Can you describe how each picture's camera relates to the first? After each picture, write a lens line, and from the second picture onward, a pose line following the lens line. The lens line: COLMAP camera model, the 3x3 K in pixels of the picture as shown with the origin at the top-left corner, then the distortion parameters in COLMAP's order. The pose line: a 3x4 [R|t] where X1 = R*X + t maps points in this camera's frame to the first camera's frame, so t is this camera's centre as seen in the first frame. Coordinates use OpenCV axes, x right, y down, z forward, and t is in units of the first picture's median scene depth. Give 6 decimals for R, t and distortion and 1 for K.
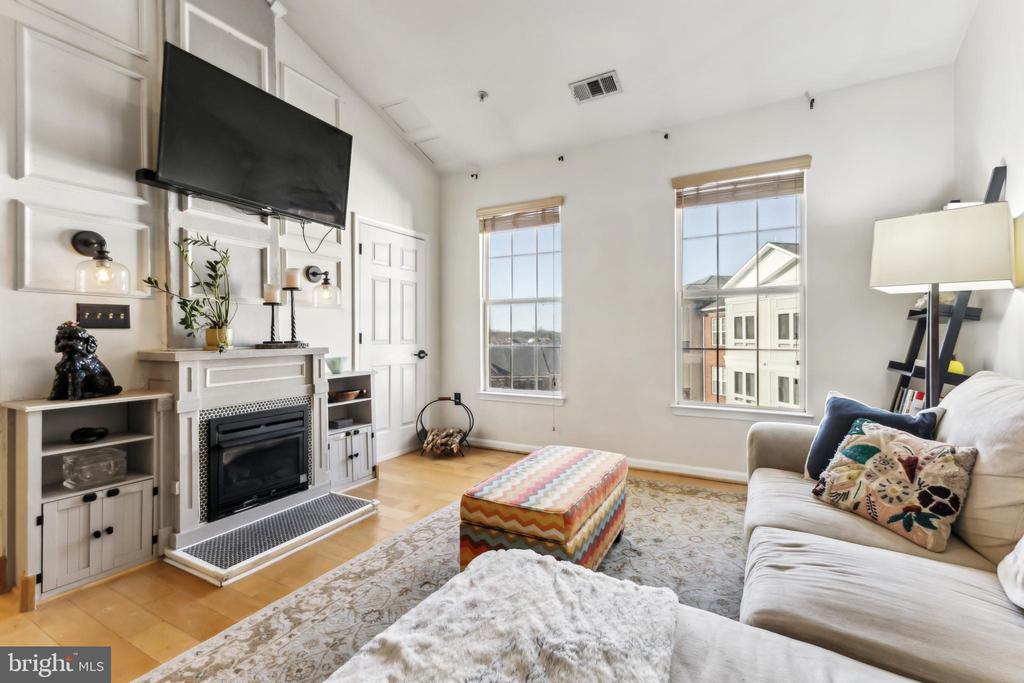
lens RADIAL K [[453.8, 0, 512.3], [0, 453.8, 336.9], [0, 0, 1]] dist [0.019281, -0.002390]
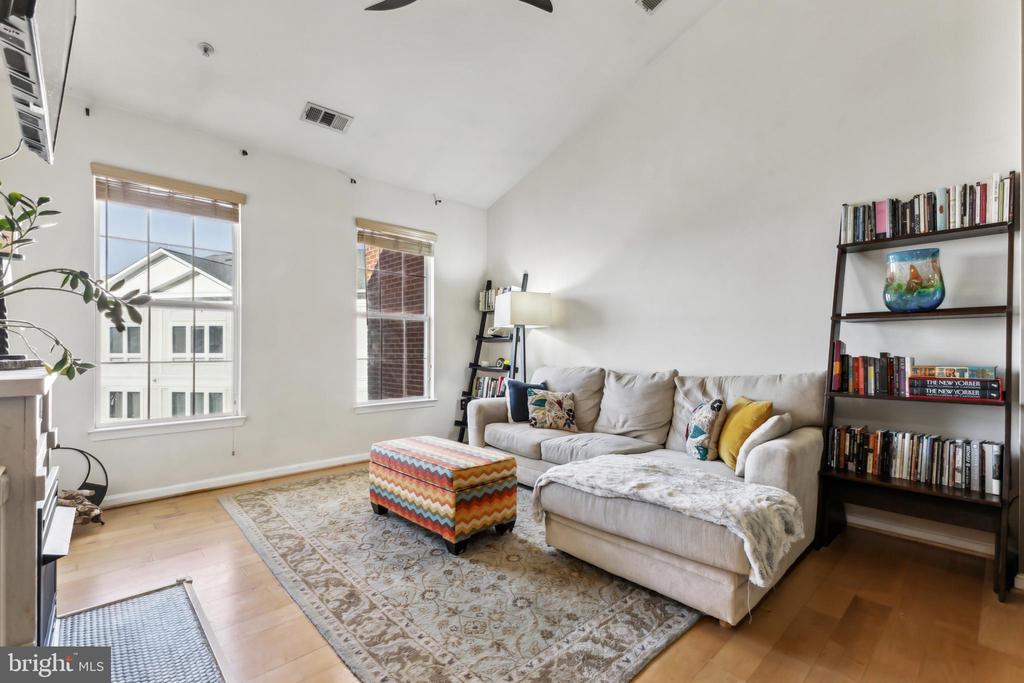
lens RADIAL K [[453.8, 0, 513.3], [0, 453.8, 346.1], [0, 0, 1]] dist [0.019281, -0.002390]
pose [[0.314802, 0.008794, 0.949117, -0.790972], [0.000098, 0.999957, -0.009298, 0.003814], [-0.949157, 0.003020, 0.314788, 0.269771]]
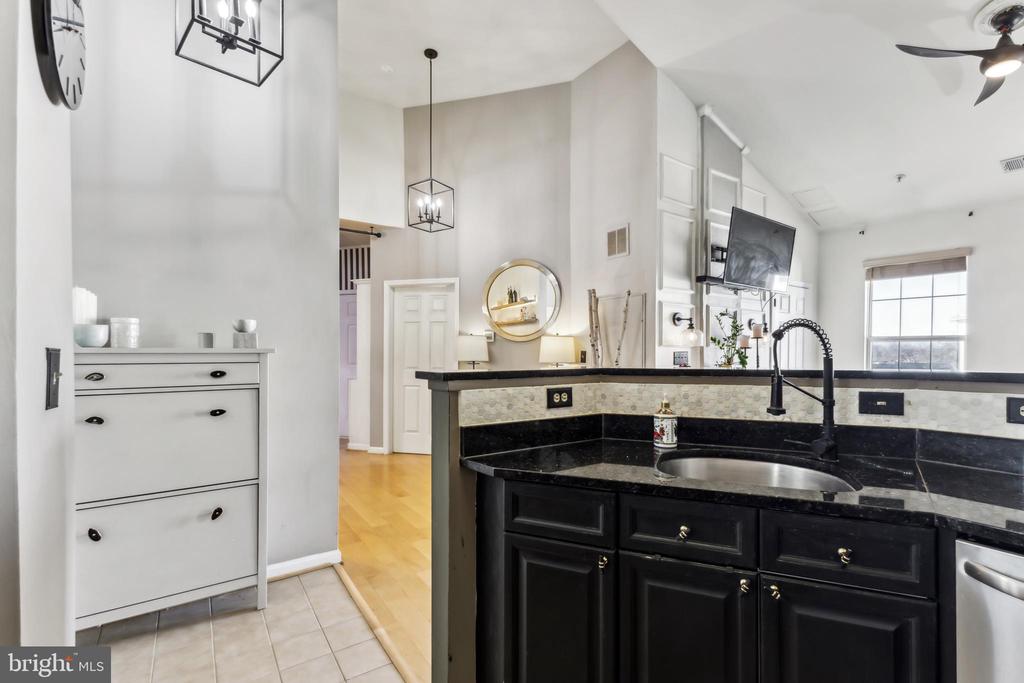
lens RADIAL K [[453.8, 0, 519.1], [0, 453.8, 349.0], [0, 0, 1]] dist [0.019281, -0.002390]
pose [[0.899128, 0.010940, -0.437549, -0.530386], [-0.010808, 0.999938, 0.002793, -0.063119], [0.437552, 0.002218, 0.899190, -0.697017]]
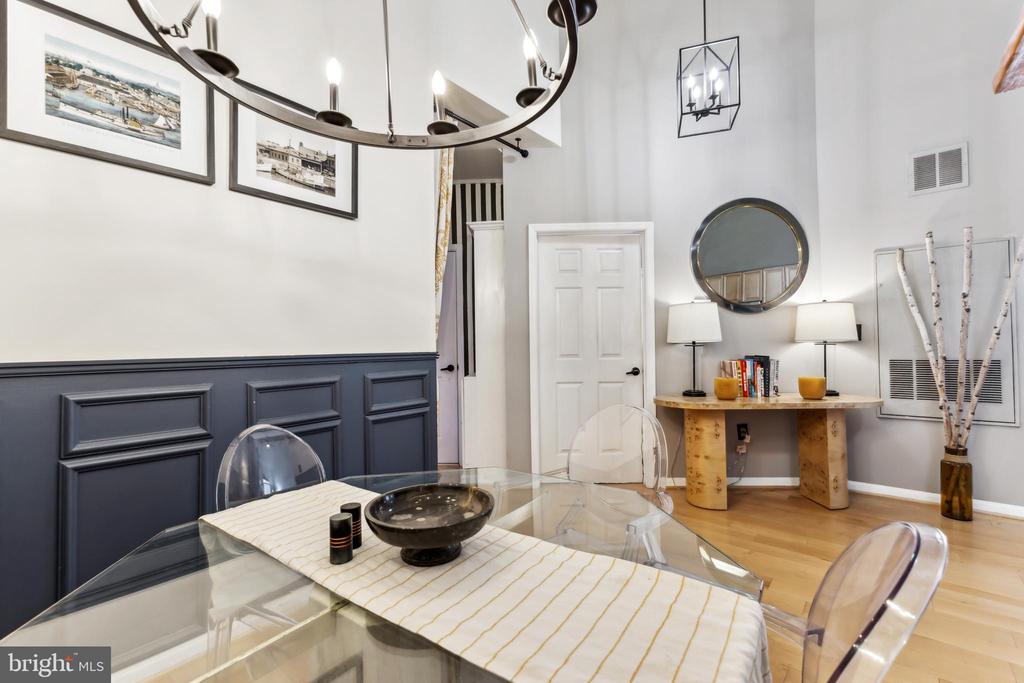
lens RADIAL K [[453.8, 0, 516.1], [0, 453.8, 335.4], [0, 0, 1]] dist [0.019281, -0.002390]
pose [[0.983949, -0.009317, -0.178206, -1.649527], [0.005639, 0.999761, -0.021137, -0.006866], [0.178360, 0.019792, 0.983766, -0.468368]]
